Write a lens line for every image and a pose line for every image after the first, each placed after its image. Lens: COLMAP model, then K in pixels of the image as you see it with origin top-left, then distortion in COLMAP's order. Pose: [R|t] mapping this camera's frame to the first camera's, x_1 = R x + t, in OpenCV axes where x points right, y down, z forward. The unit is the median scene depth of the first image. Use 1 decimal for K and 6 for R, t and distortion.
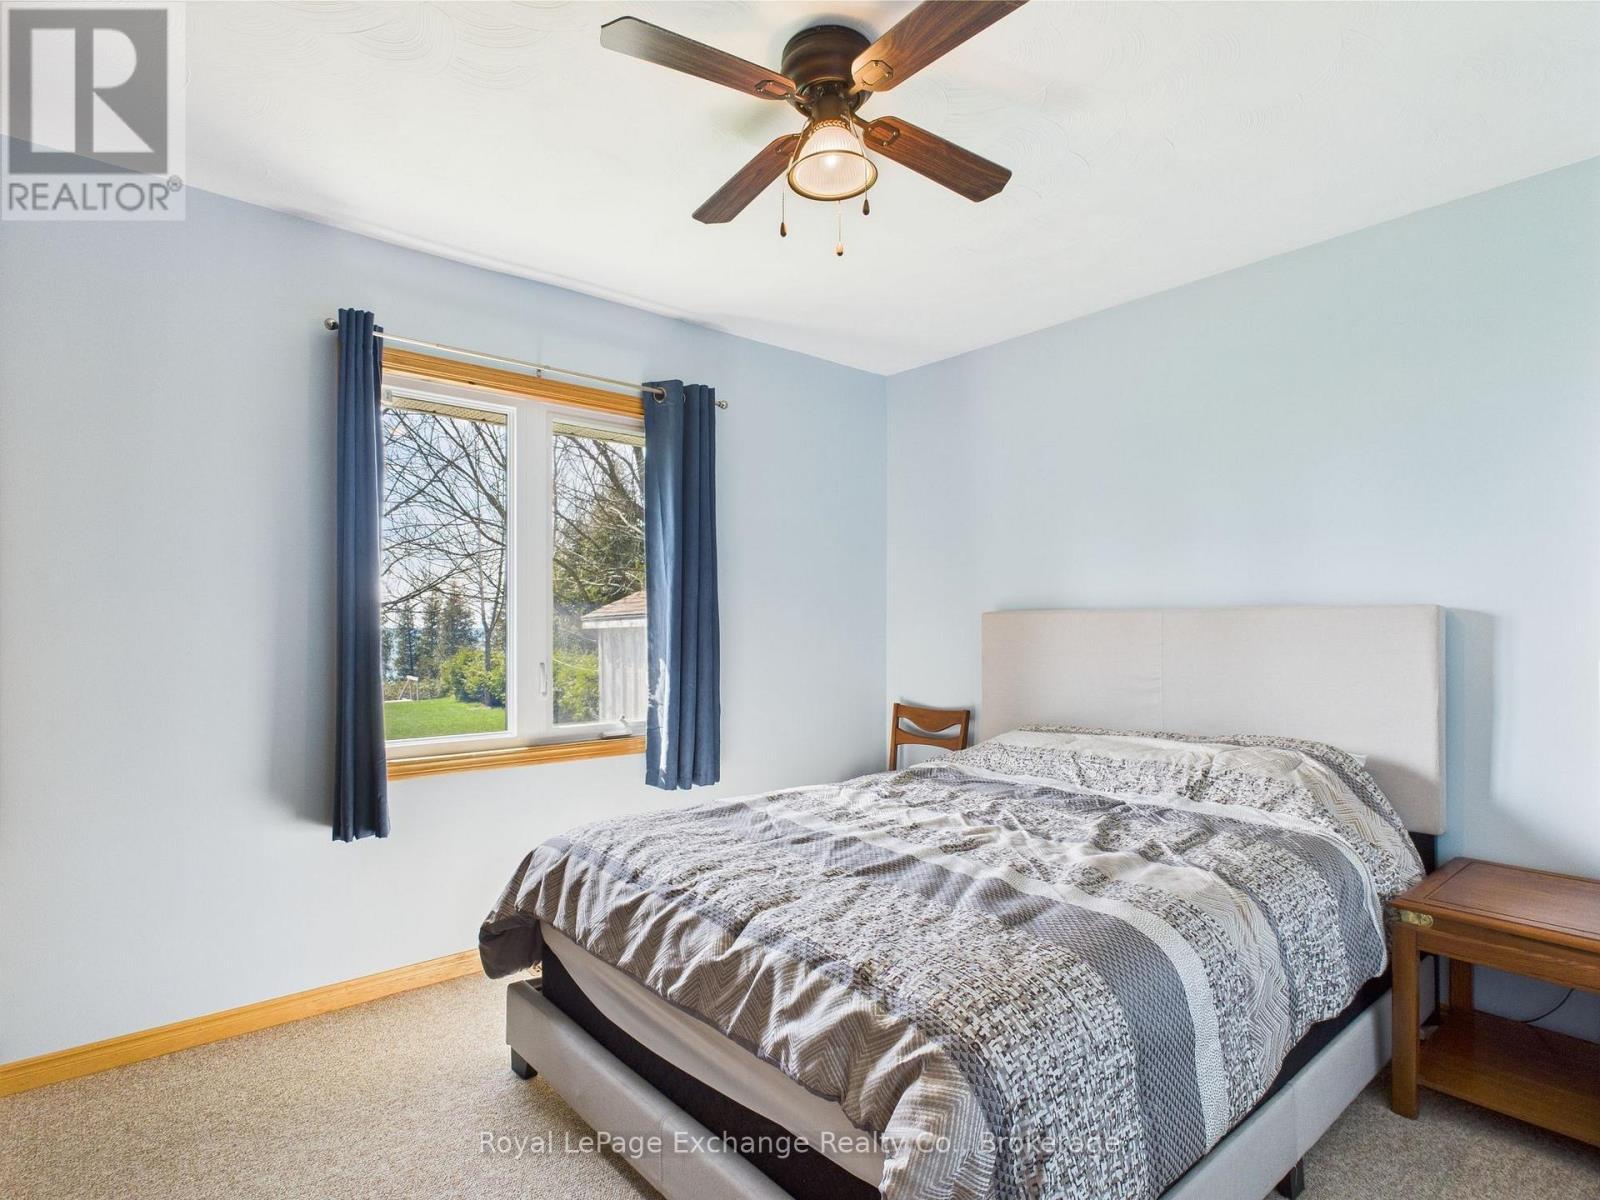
lens RADIAL K [[843.9, 0, 803.3], [0, 843.9, 632.2], [0, 0, 1]] dist [-0.002025, 0.000217]
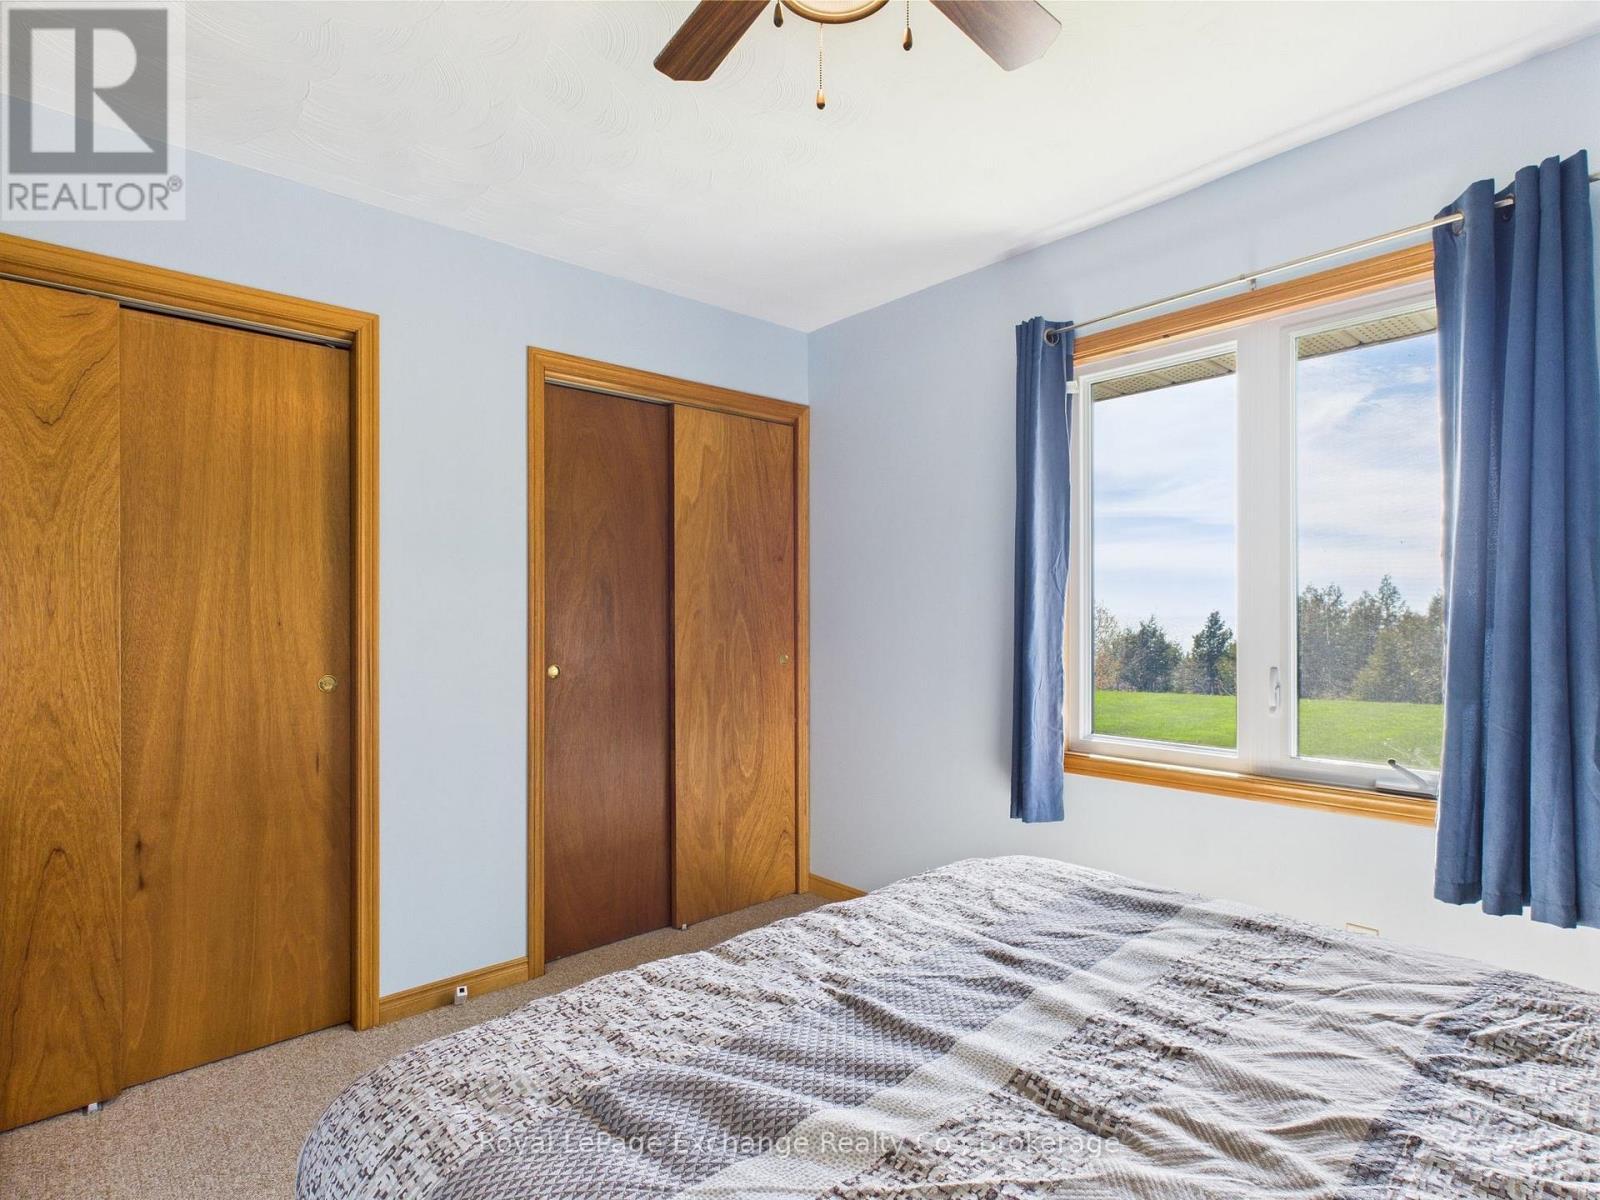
lens RADIAL K [[843.9, 0, 803.3], [0, 843.9, 632.2], [0, 0, 1]] dist [-0.002025, 0.000217]
pose [[0.024444, 0.019935, -0.999502, 0.641825], [-0.006732, 0.999782, 0.019775, -0.011340], [0.999679, 0.006245, 0.024573, 0.850107]]
